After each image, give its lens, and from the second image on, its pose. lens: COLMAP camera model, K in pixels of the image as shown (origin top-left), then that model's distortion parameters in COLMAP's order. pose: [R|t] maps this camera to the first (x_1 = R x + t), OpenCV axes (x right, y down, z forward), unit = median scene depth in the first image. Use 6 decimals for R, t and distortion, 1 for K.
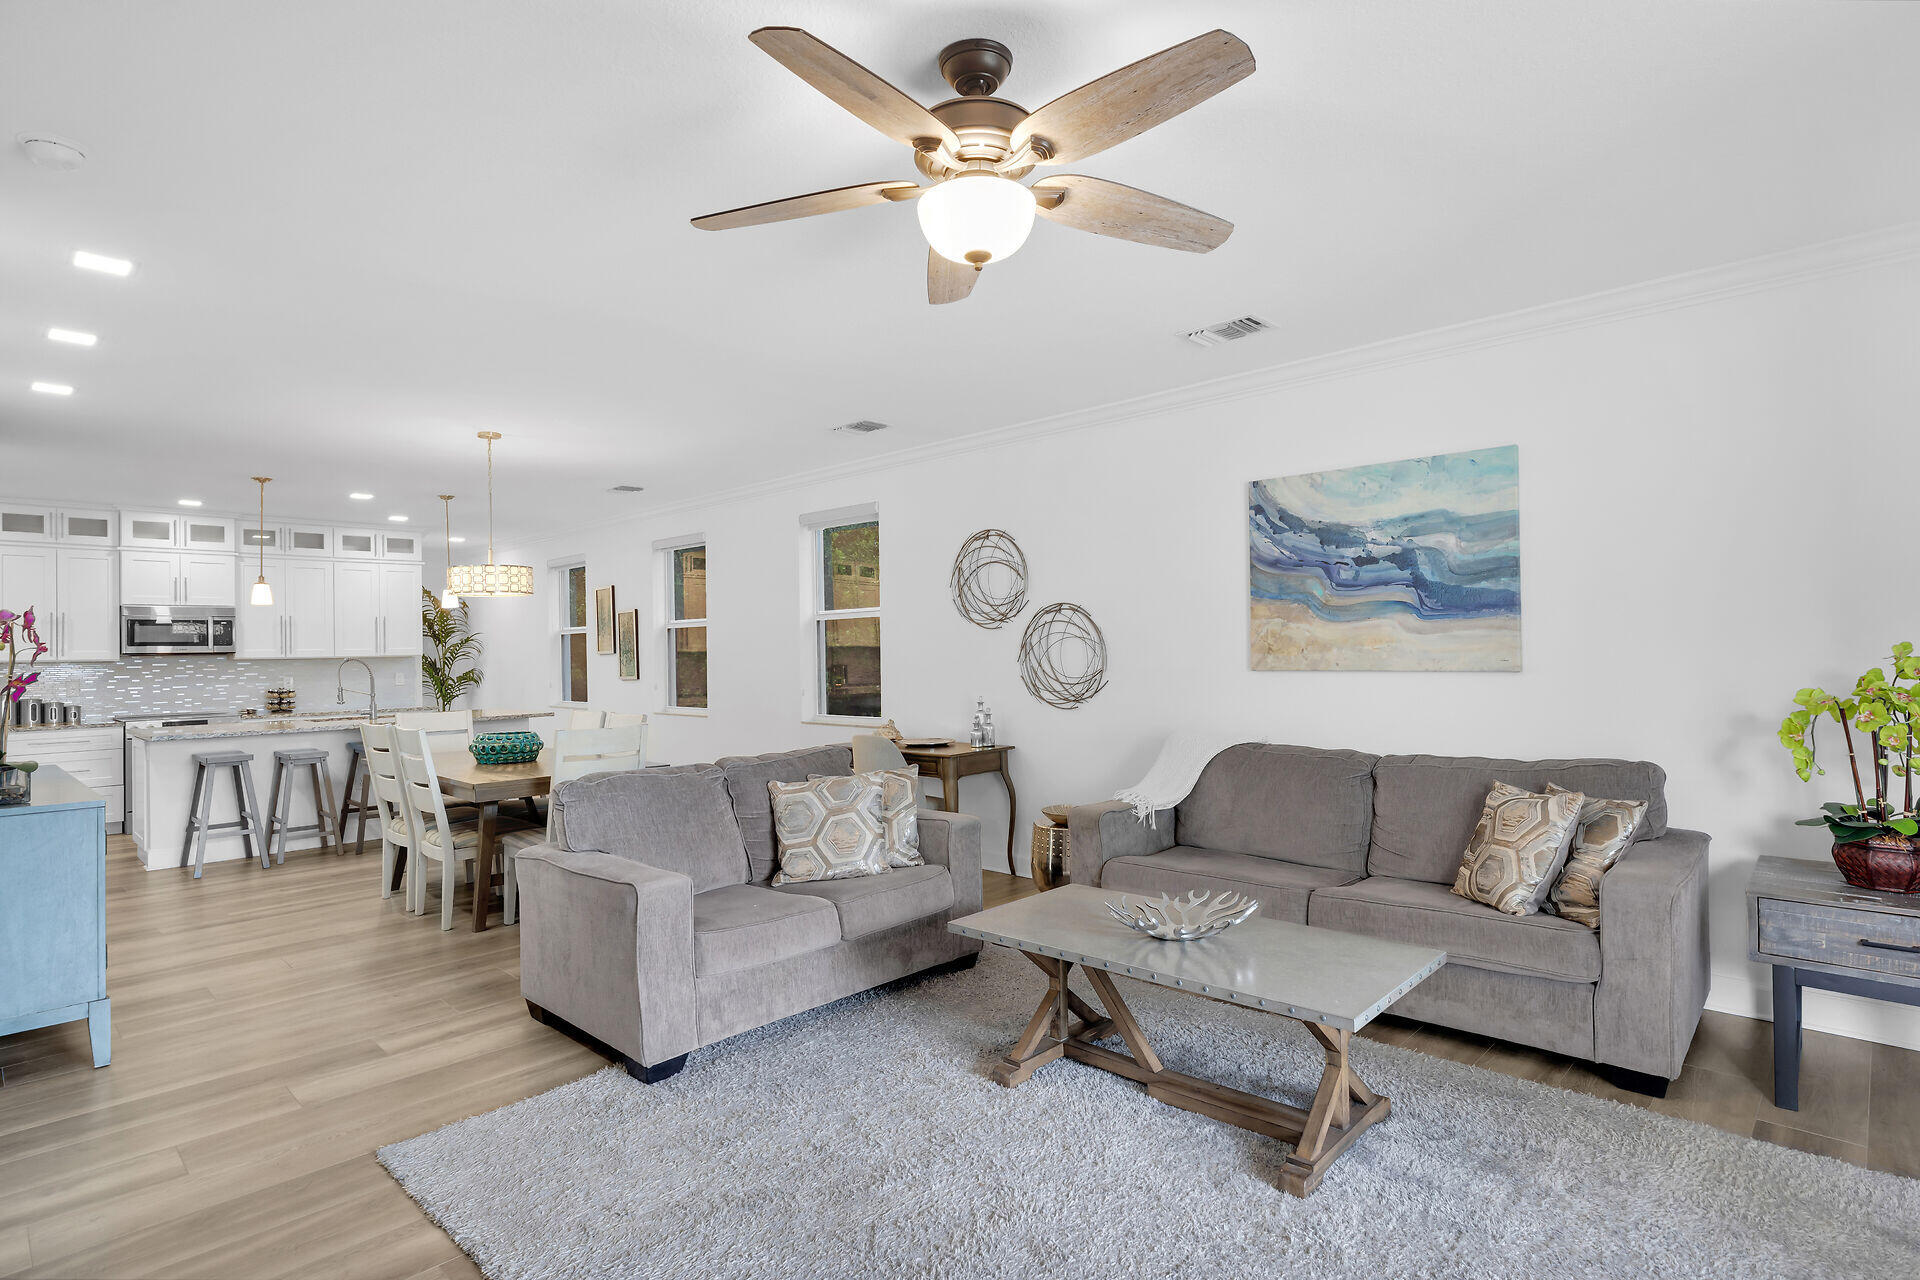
lens RADIAL K [[947.3, 0, 960.0], [0, 947.3, 640.0], [0, 0, 1]] dist [0.002340, 0.001834]
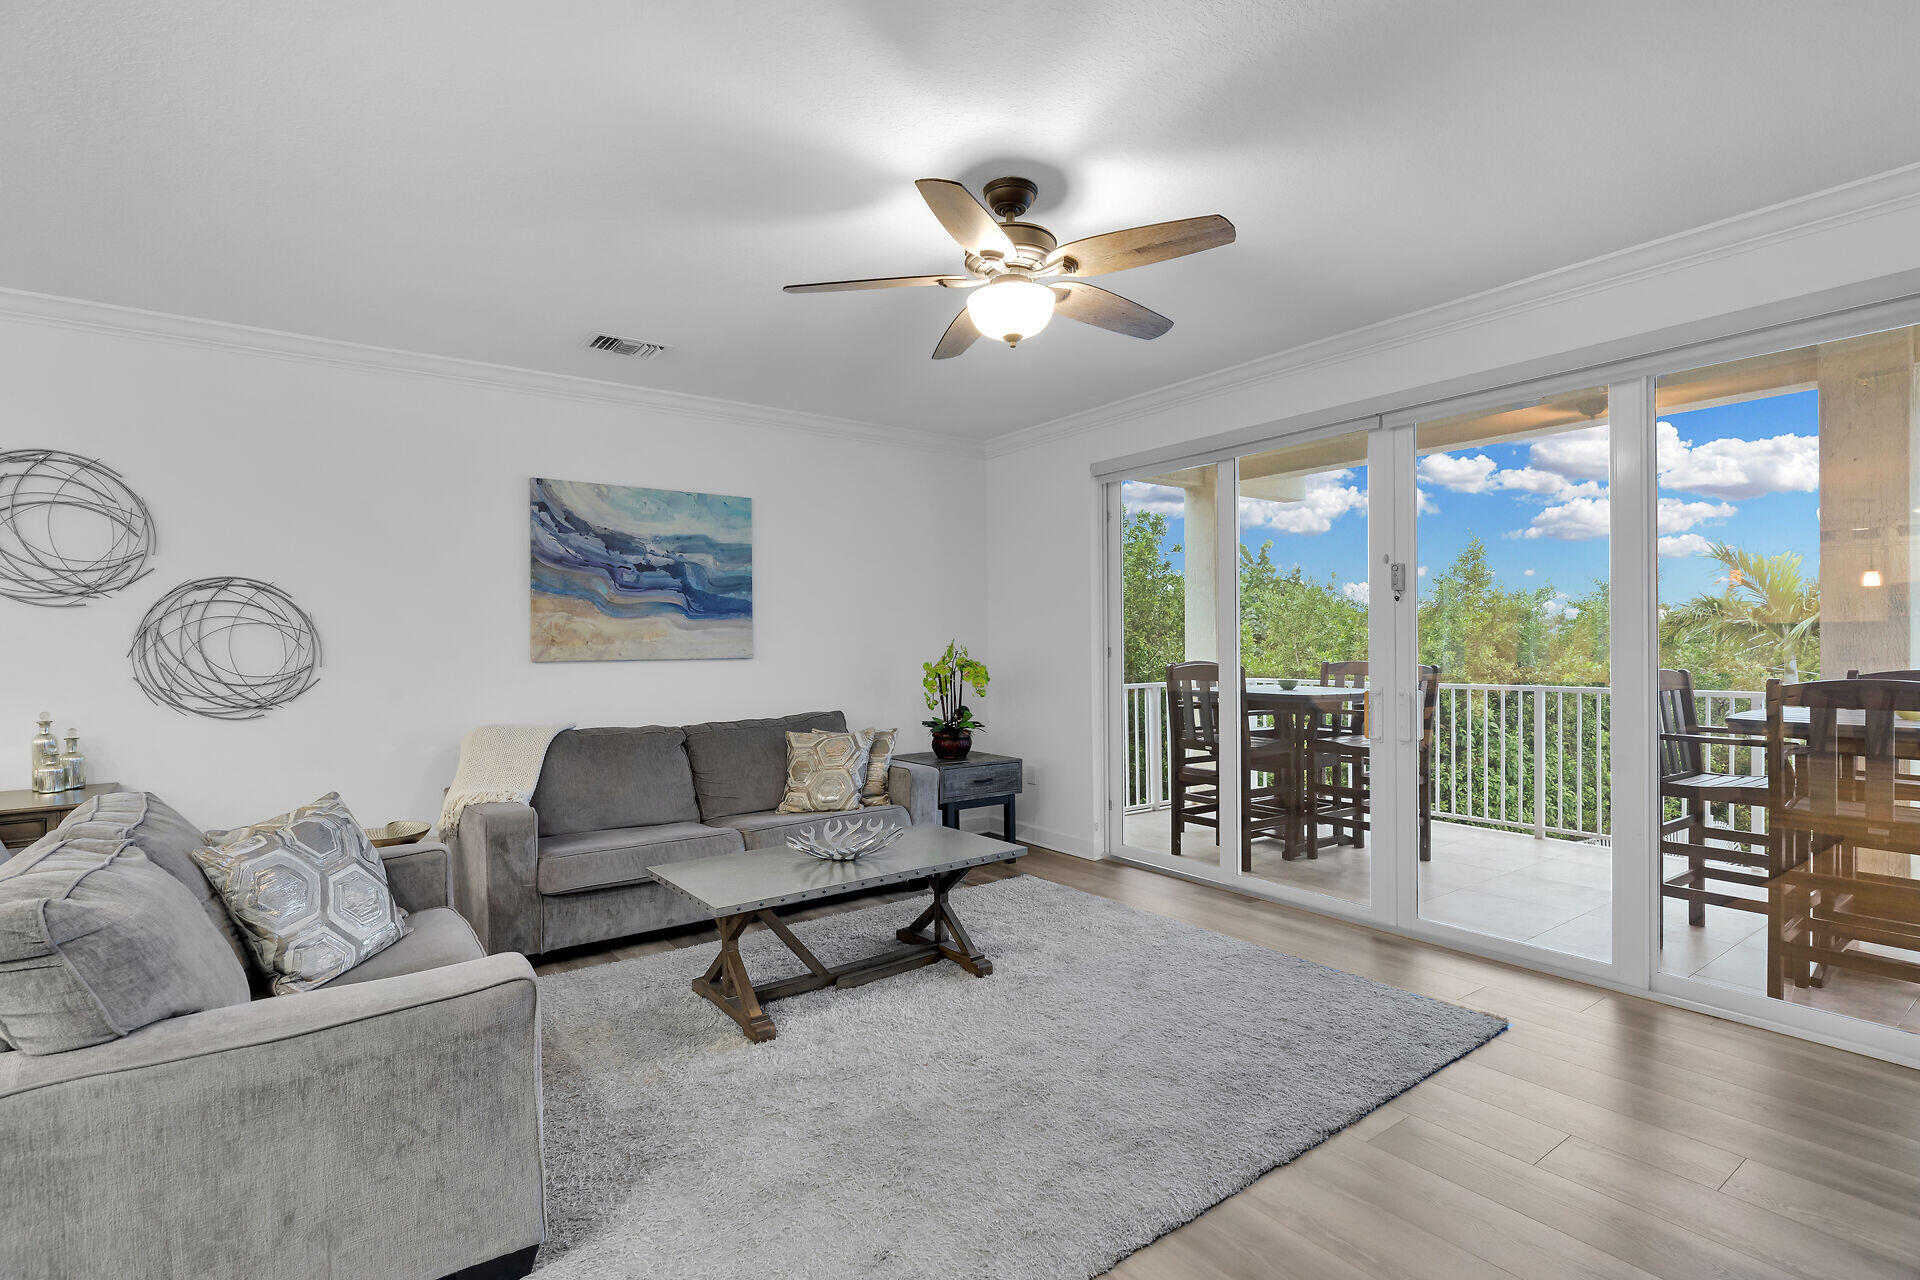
lens RADIAL K [[901.0, 0, 960.0], [0, 901.0, 640.0], [0, 0, 1]] dist [-0.002427, -0.000194]
pose [[0.198049, 0.014207, 0.980089, -0.607365], [-0.008026, 0.999885, -0.012872, 0.019007], [-0.980159, -0.005317, 0.198140, 0.387383]]
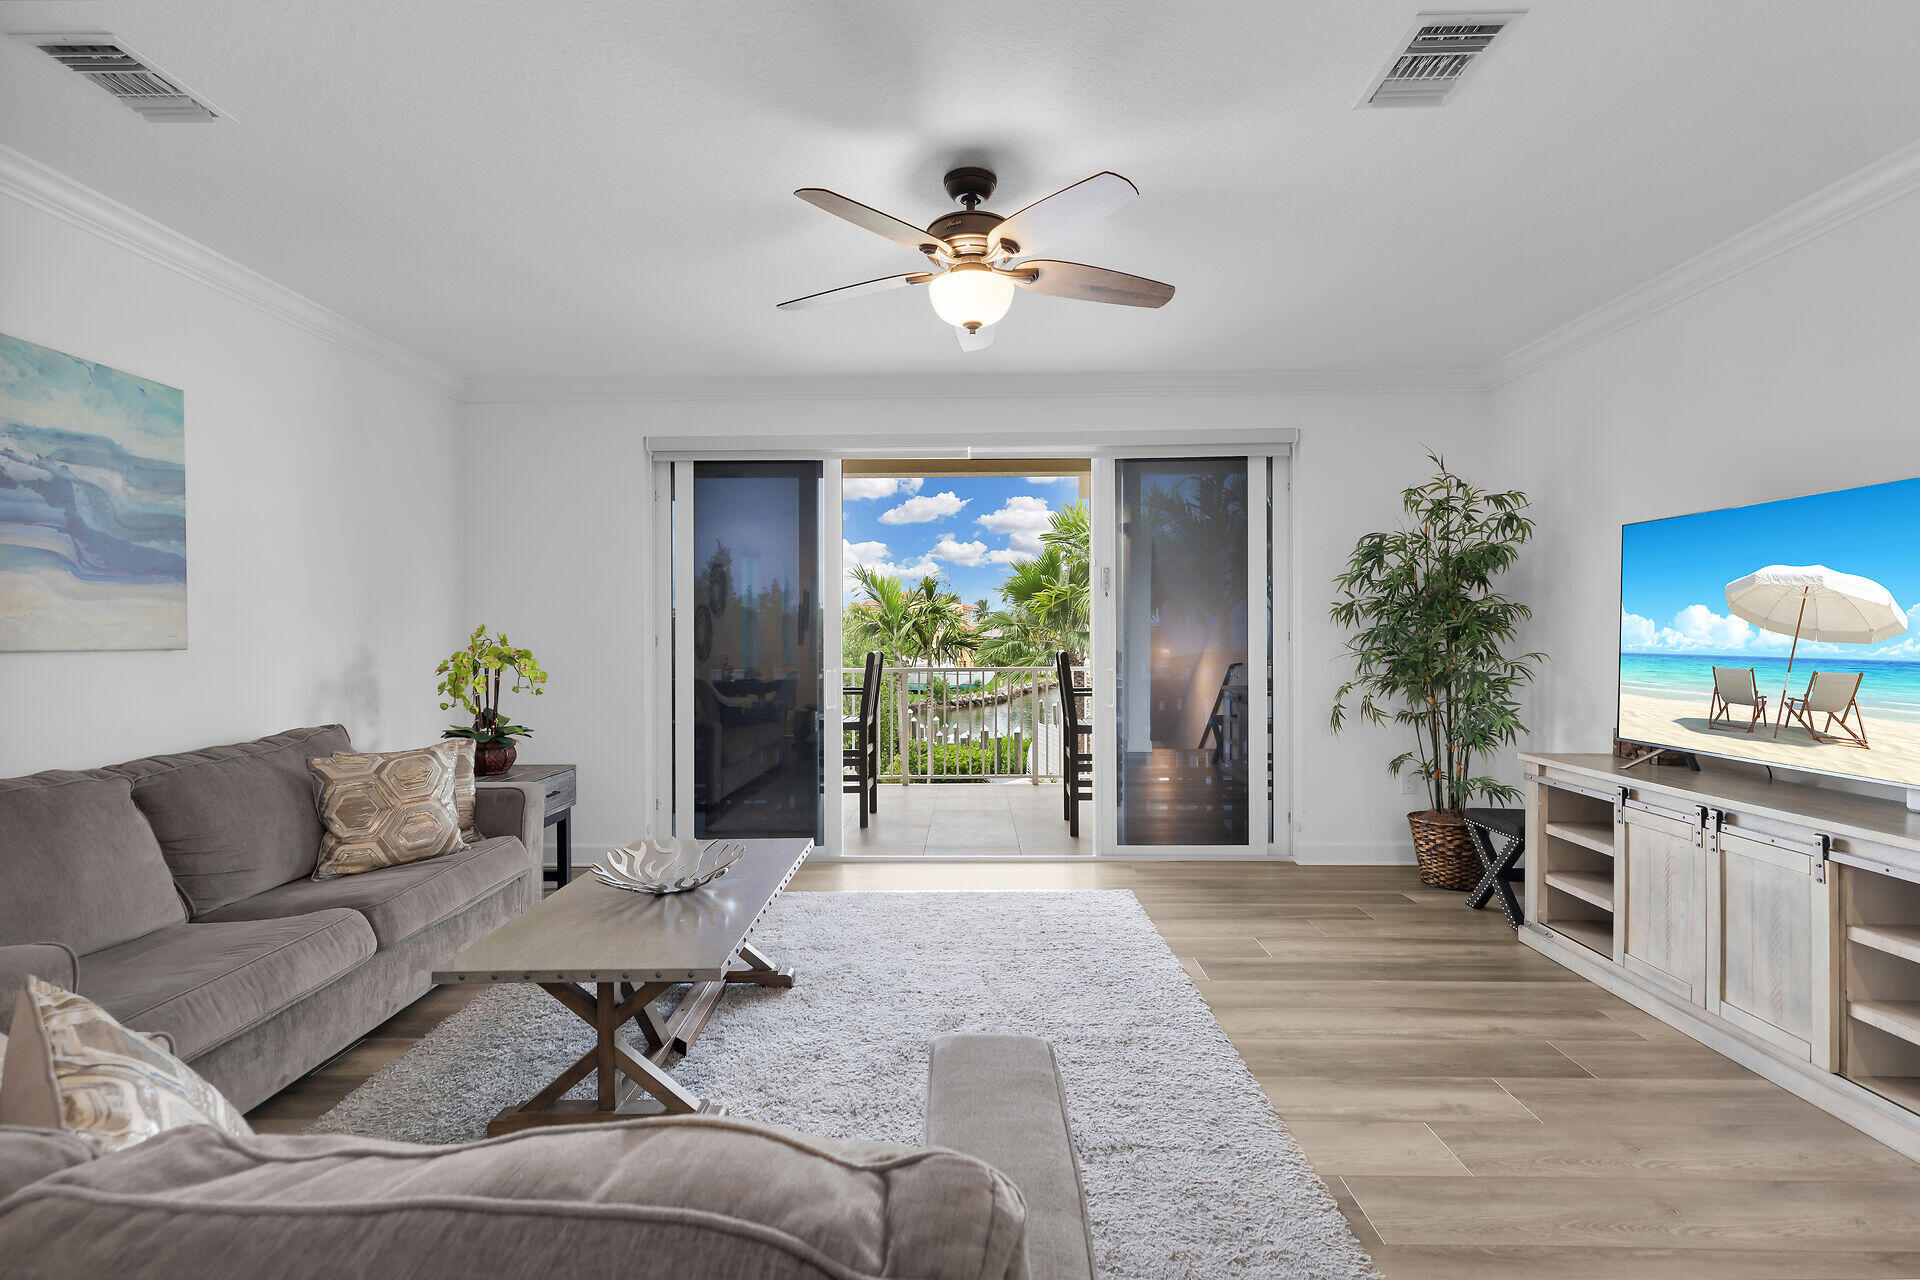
lens RADIAL K [[865.0, 0, 960.0], [0, 865.0, 640.0], [0, 0, 1]] dist [-0.002877, -0.000375]
pose [[-0.657989, 0.011003, 0.752947, -0.440232], [0.001410, 0.999909, -0.013380, 0.033208], [-0.753026, -0.007742, -0.657945, 0.893580]]
